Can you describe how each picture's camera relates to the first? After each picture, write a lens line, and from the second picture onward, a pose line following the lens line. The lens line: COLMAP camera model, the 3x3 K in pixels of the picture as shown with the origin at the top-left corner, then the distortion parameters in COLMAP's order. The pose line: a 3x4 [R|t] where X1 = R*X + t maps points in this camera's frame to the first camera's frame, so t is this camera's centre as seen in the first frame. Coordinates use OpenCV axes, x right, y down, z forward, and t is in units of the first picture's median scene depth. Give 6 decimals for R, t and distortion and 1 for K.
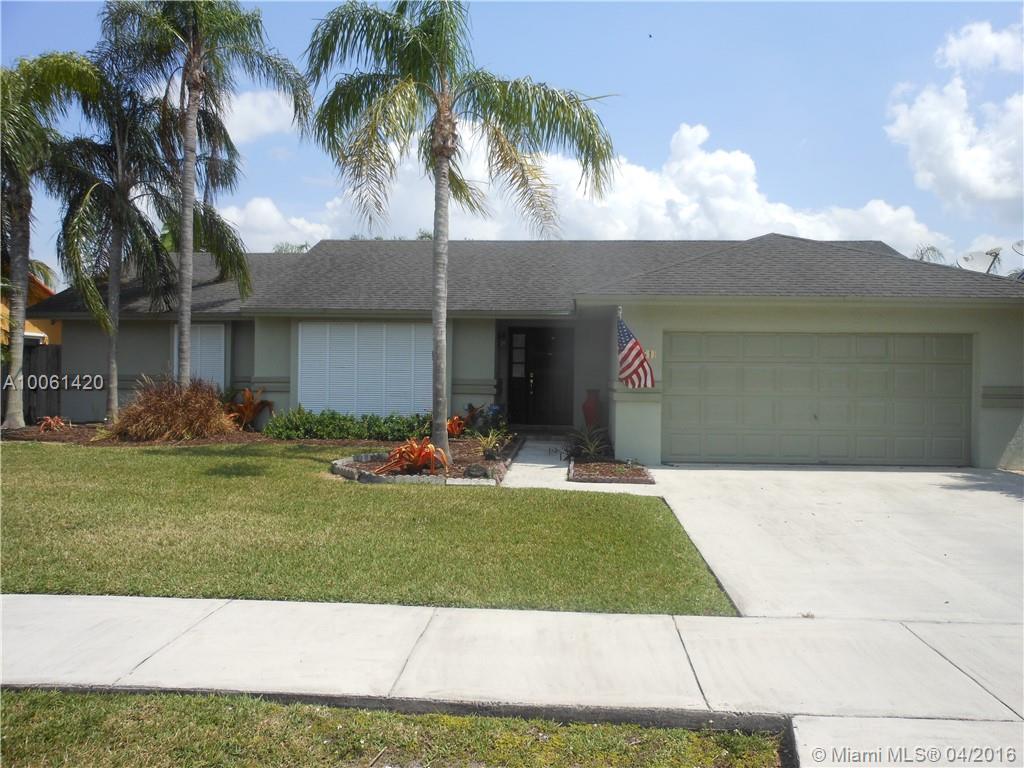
lens RADIAL K [[829.9, 0, 511.9], [0, 829.9, 345.3], [0, 0, 1]] dist [0.007933, 0.002853]
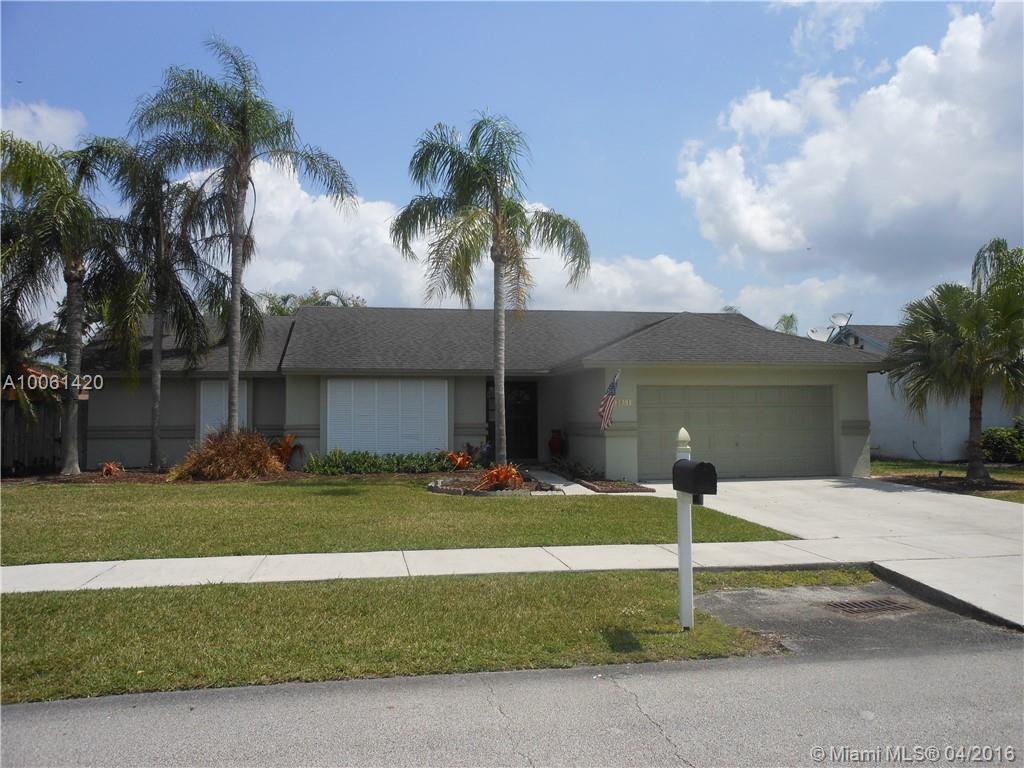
lens RADIAL K [[848.9, 0, 512.0], [0, 848.9, 384.0], [0, 0, 1]] dist [-0.004793, 0.000641]
pose [[0.970317, -0.007763, 0.241713, -0.298757], [0.009361, 0.999941, -0.005463, -0.011664], [-0.241656, 0.007563, 0.970332, -0.271299]]
